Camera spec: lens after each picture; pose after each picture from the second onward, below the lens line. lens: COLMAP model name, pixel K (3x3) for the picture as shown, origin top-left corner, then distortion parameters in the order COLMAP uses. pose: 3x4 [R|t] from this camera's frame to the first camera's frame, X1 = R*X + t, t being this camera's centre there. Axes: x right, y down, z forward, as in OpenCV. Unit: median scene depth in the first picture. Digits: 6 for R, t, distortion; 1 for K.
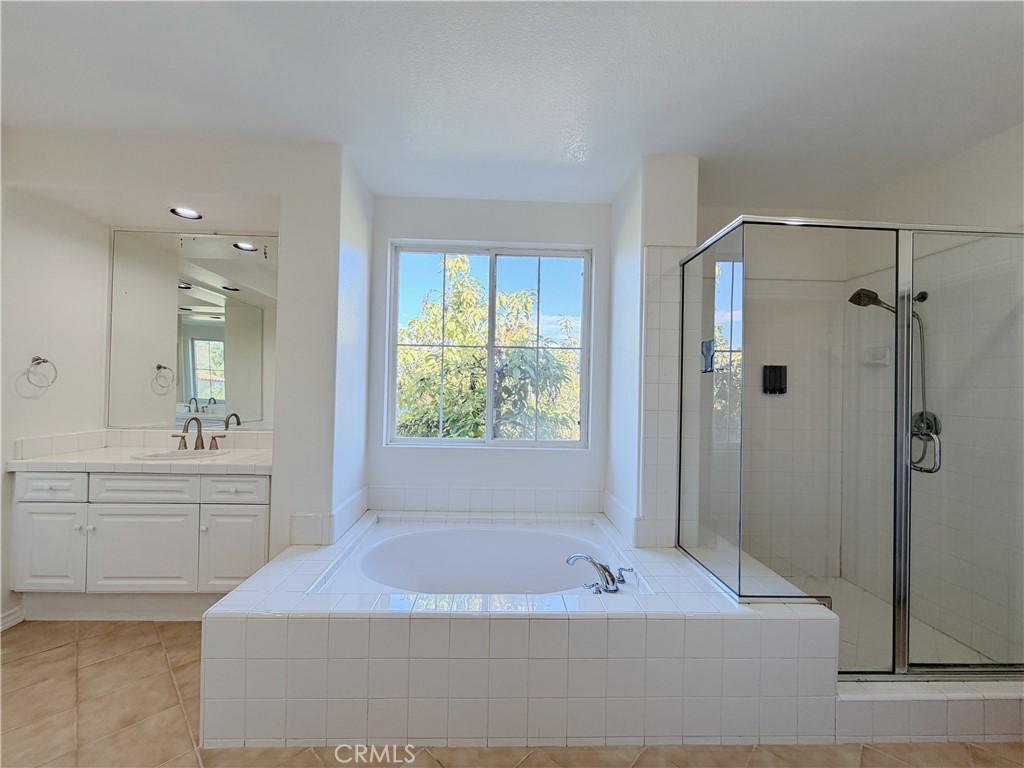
lens RADIAL K [[406.3, 0, 508.2], [0, 406.3, 383.2], [0, 0, 1]] dist [0.001214, 0.000234]
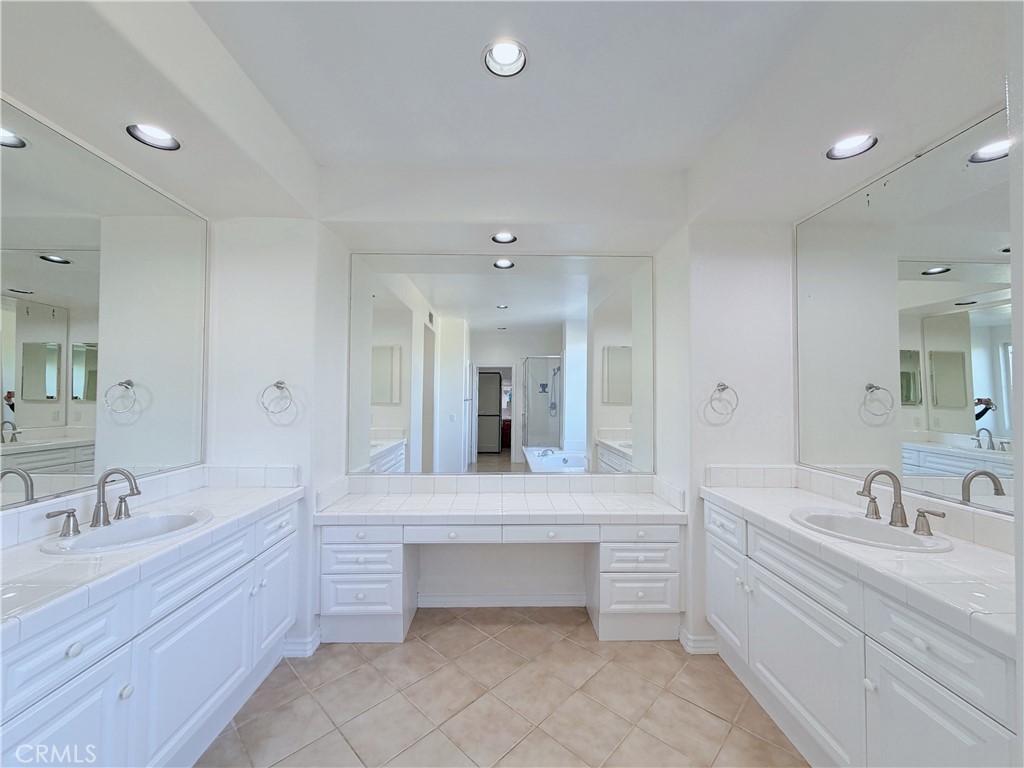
lens RADIAL K [[406.3, 0, 510.2], [0, 406.3, 384.8], [0, 0, 1]] dist [0.001214, 0.000234]
pose [[-0.009689, -0.045299, -0.998926, -0.158797], [0.001943, 0.998971, -0.045320, -0.015940], [0.999951, -0.002380, -0.009591, 0.449846]]
